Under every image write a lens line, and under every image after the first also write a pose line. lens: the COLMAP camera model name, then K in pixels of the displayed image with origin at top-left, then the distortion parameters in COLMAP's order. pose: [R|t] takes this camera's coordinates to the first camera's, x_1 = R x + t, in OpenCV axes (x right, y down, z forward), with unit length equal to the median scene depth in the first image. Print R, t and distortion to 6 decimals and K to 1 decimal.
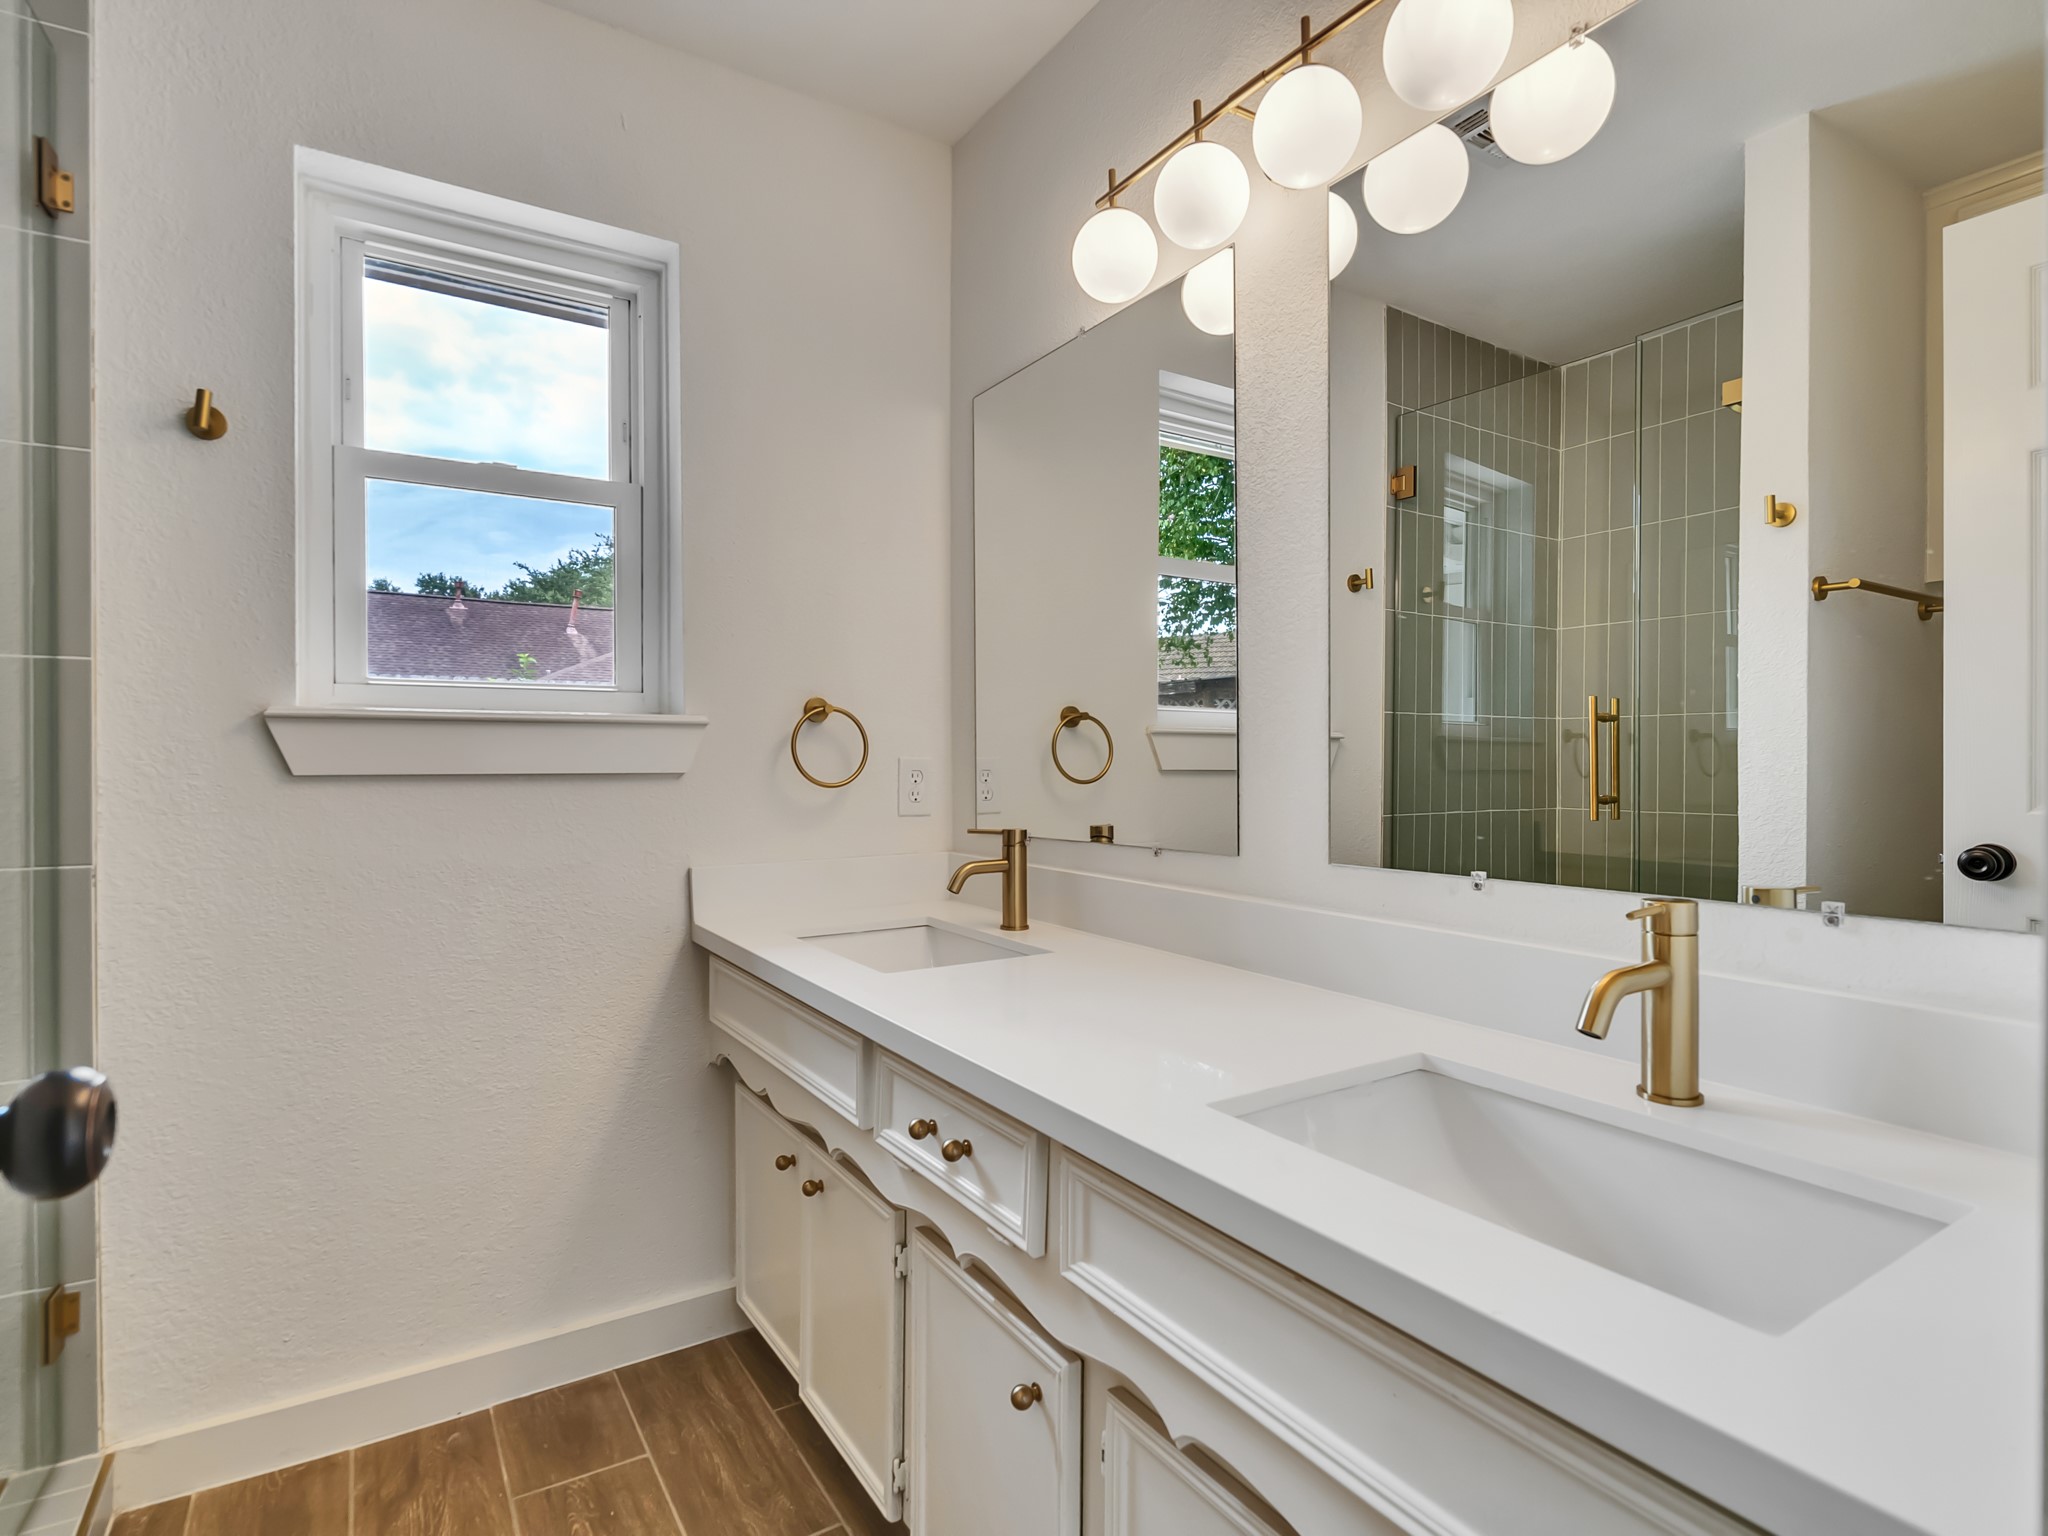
lens RADIAL K [[1044.0, 0, 1009.9], [0, 1044.0, 770.8], [0, 0, 1]] dist [-0.005865, 0.002945]
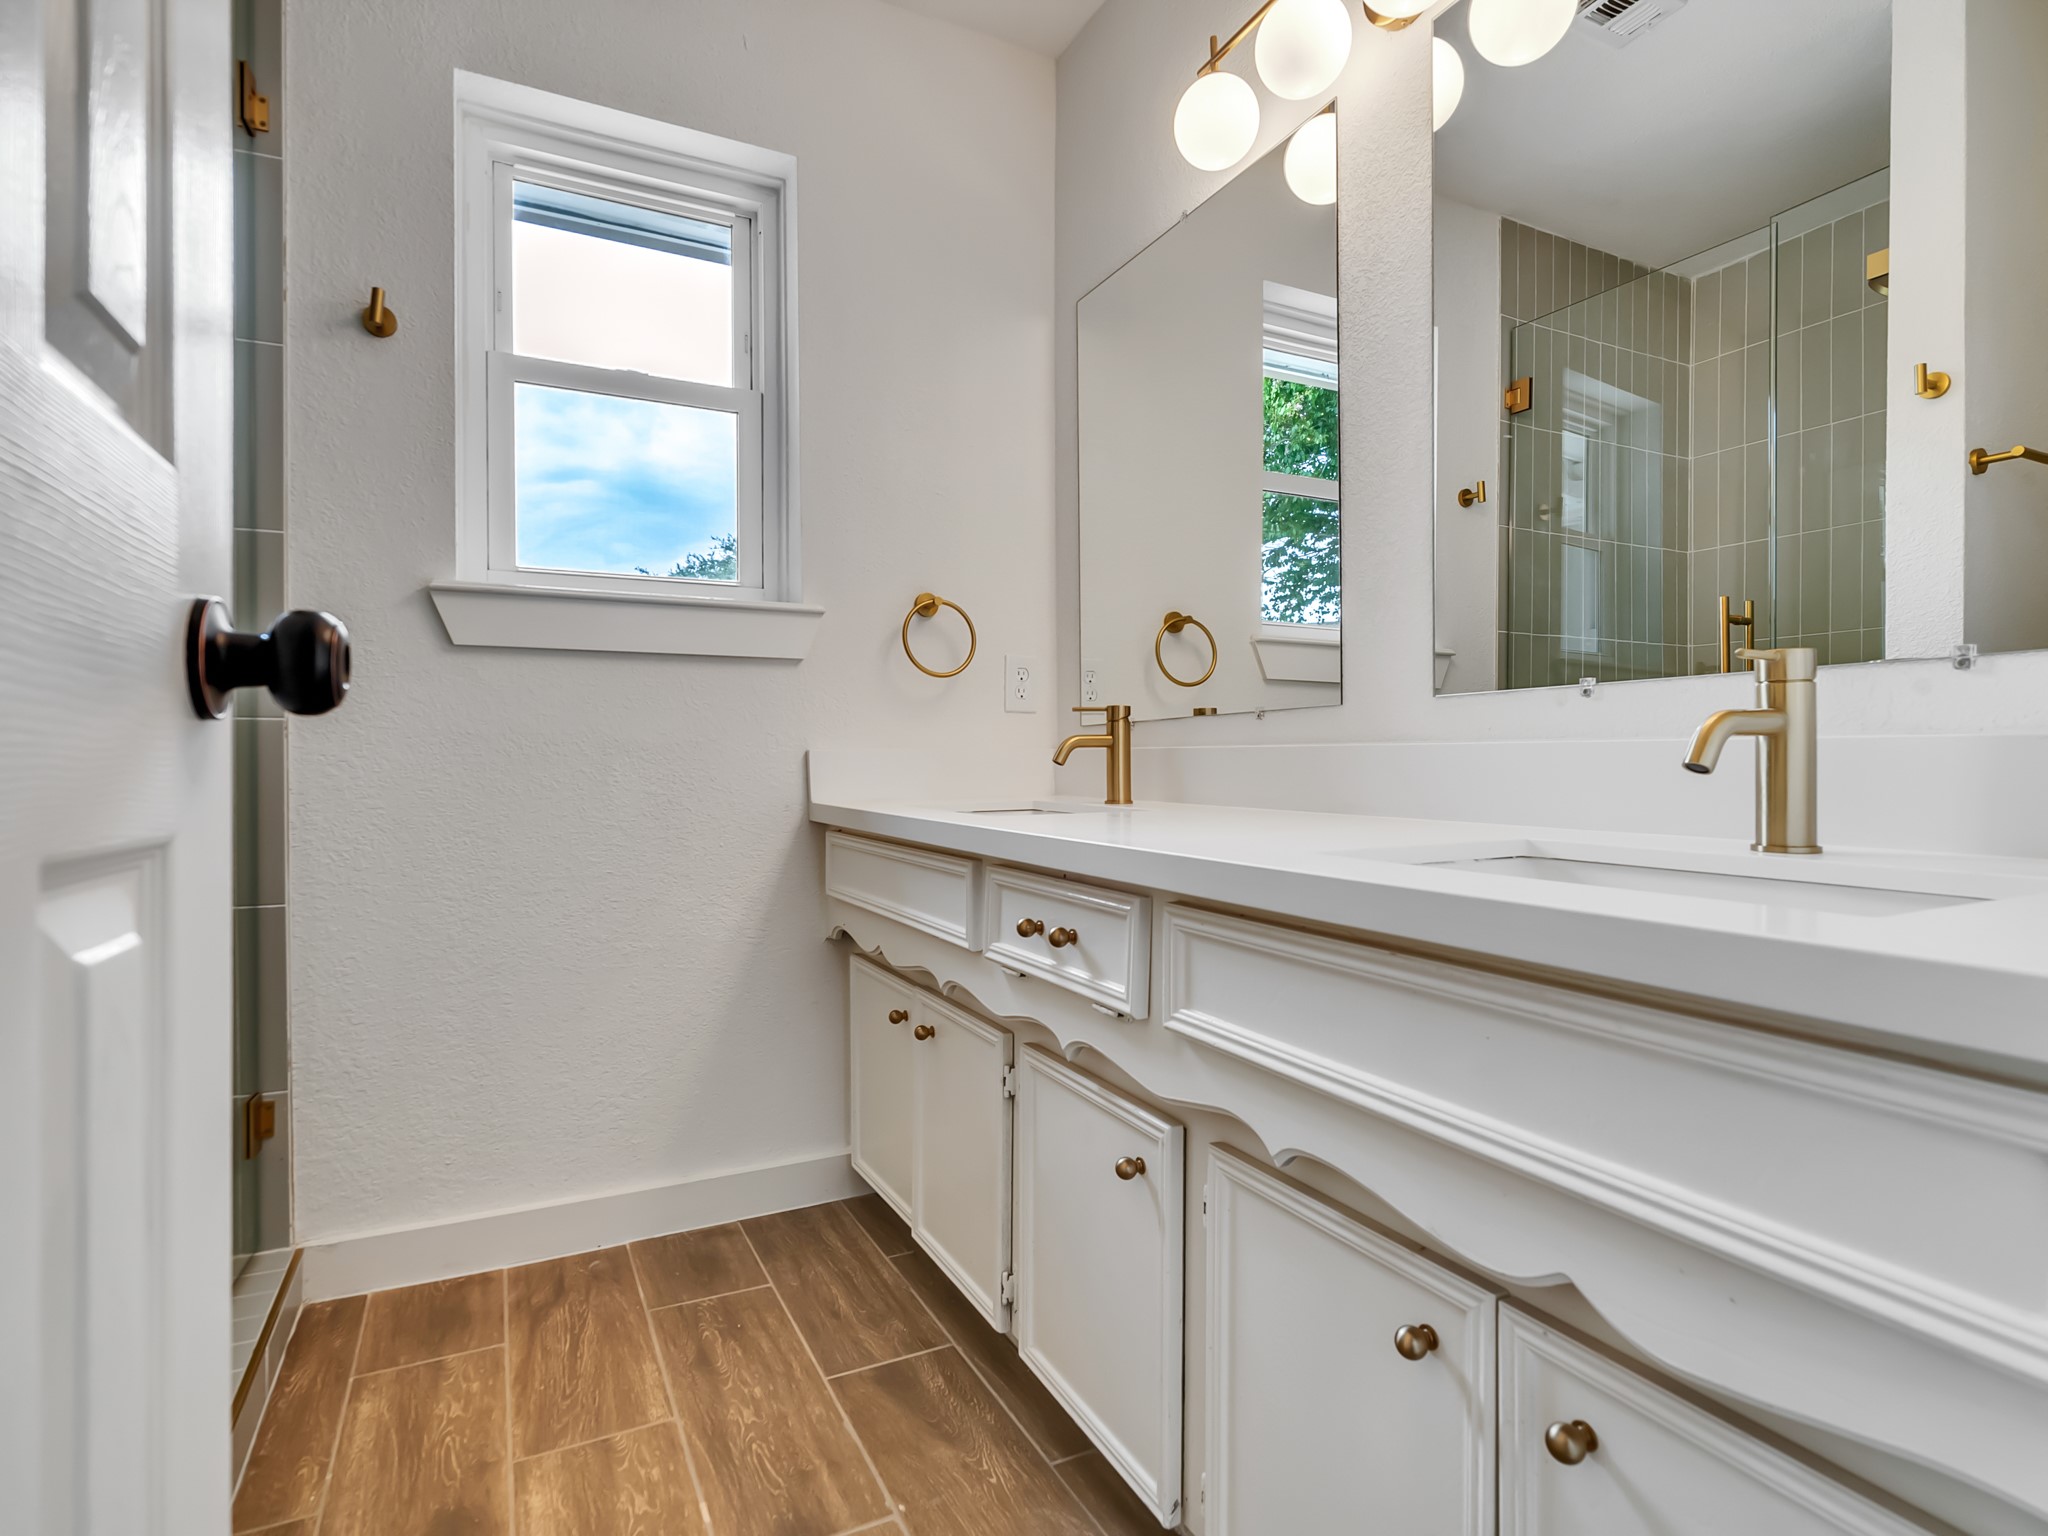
lens RADIAL K [[1044.0, 0, 1012.2], [0, 1044.0, 762.6], [0, 0, 1]] dist [-0.005865, 0.002945]
pose [[0.995232, -0.002147, -0.097512, 0.000528], [0.002025, 0.999997, -0.001352, 0.120442], [0.097515, 0.001148, 0.995233, -0.027098]]
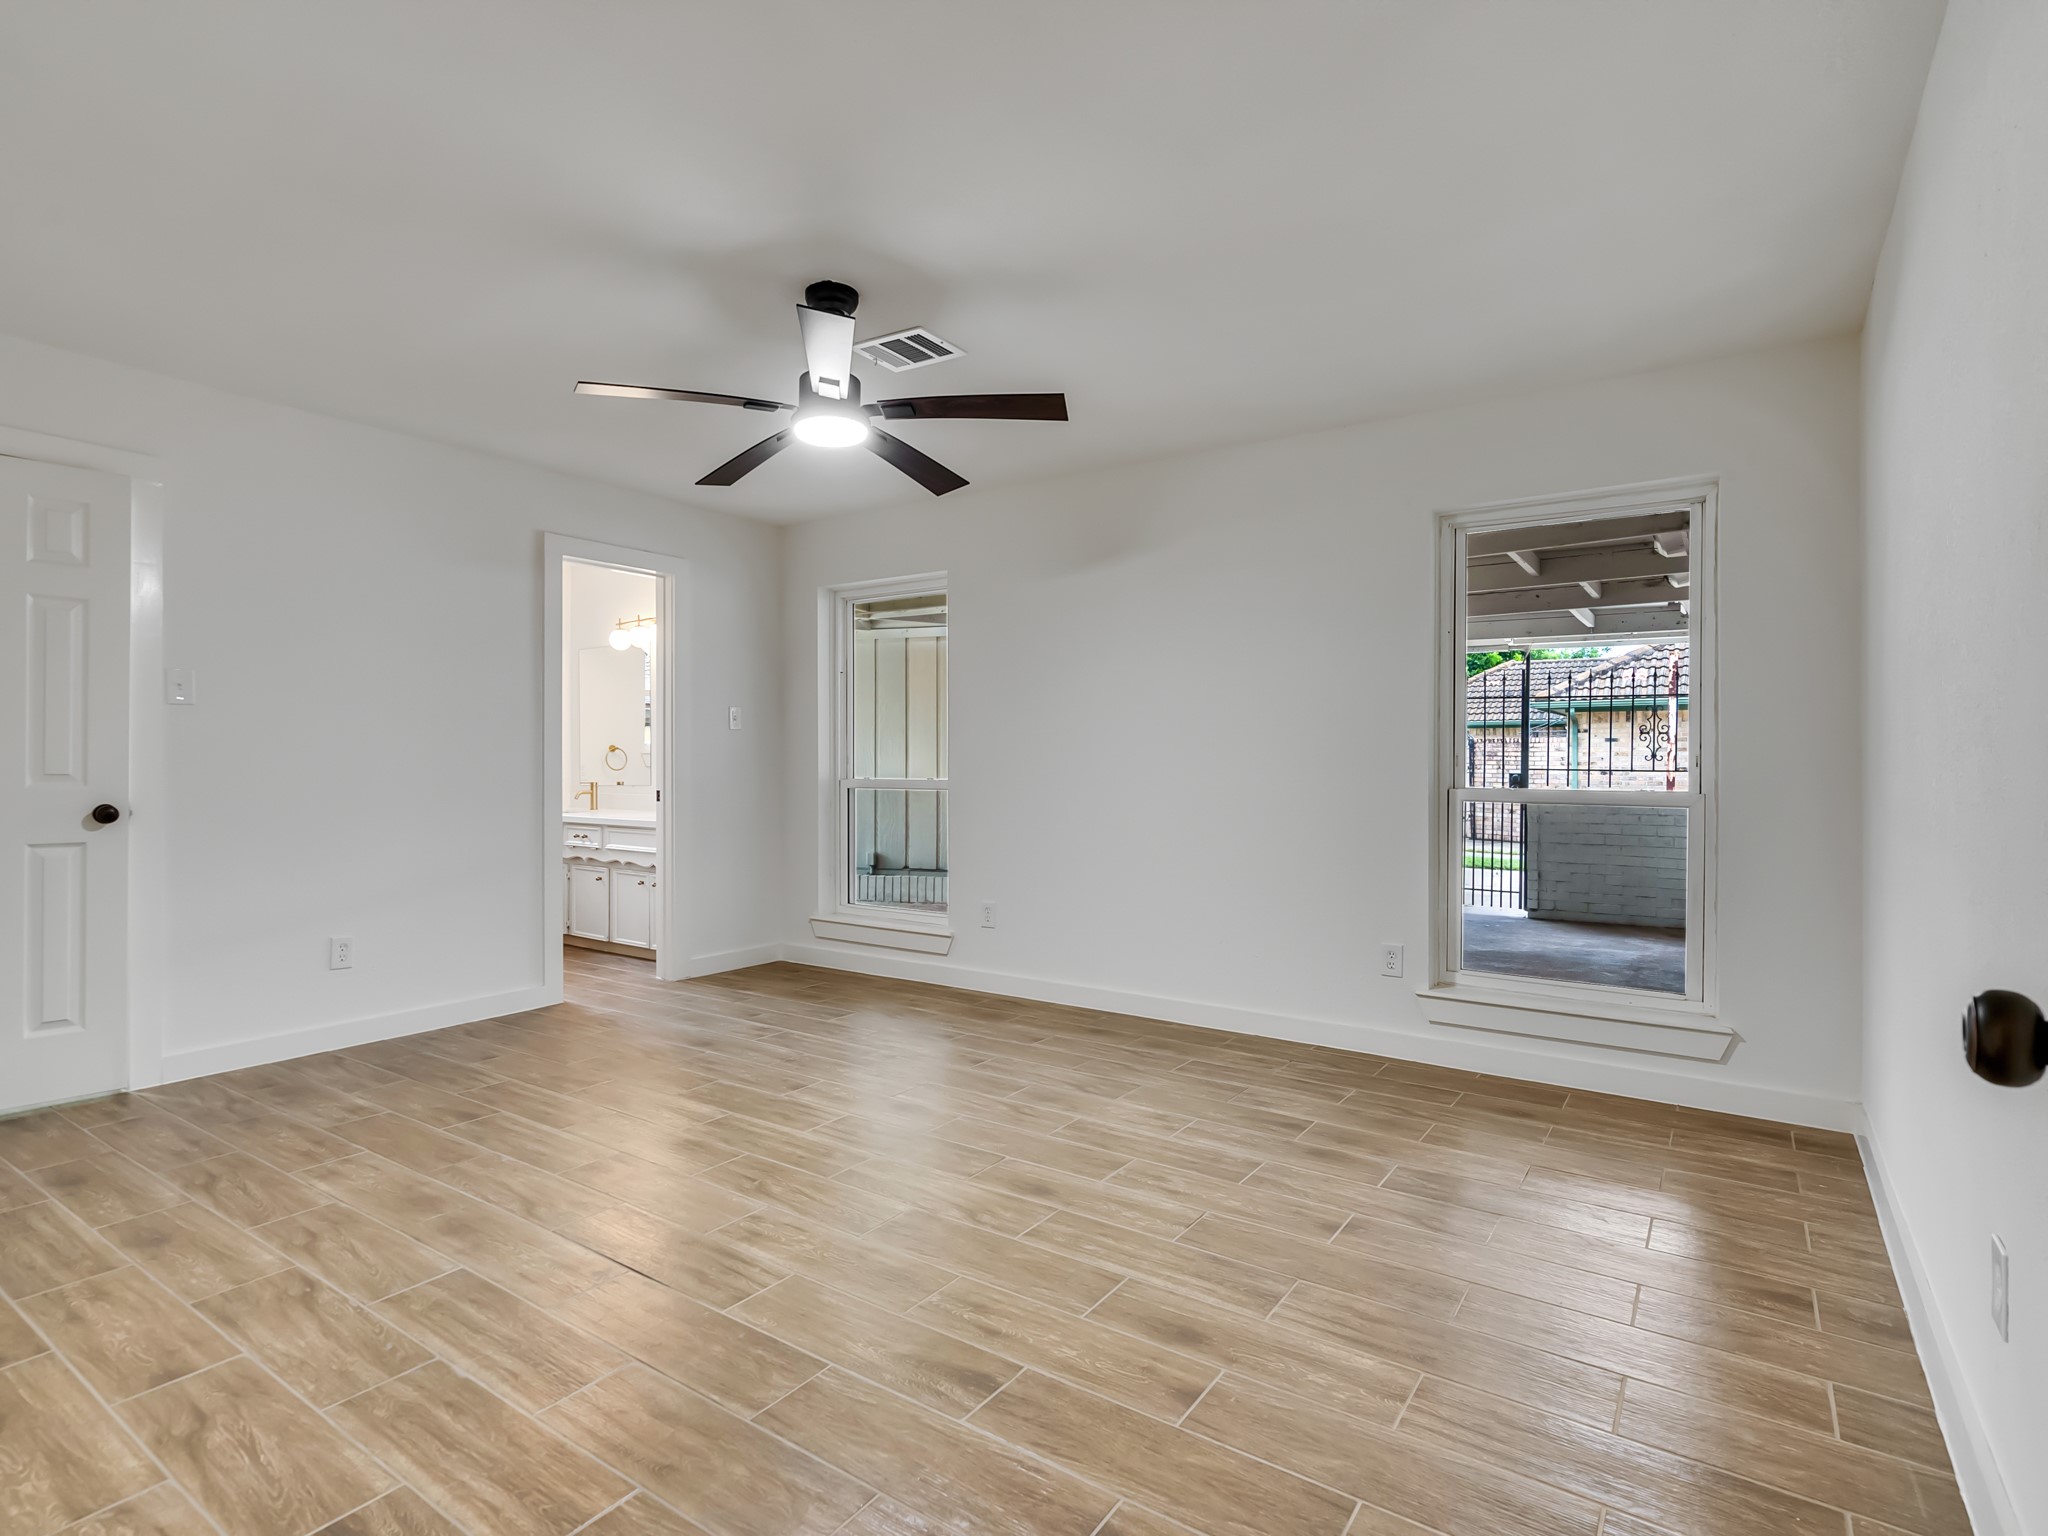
lens RADIAL K [[1044.0, 0, 1006.7], [0, 1044.0, 758.2], [0, 0, 1]] dist [-0.005865, 0.002945]
pose [[0.919710, 0.009964, 0.392473, -0.105079], [-0.007441, 0.999941, -0.007949, -0.010214], [-0.392529, 0.004390, 0.919729, -3.059897]]
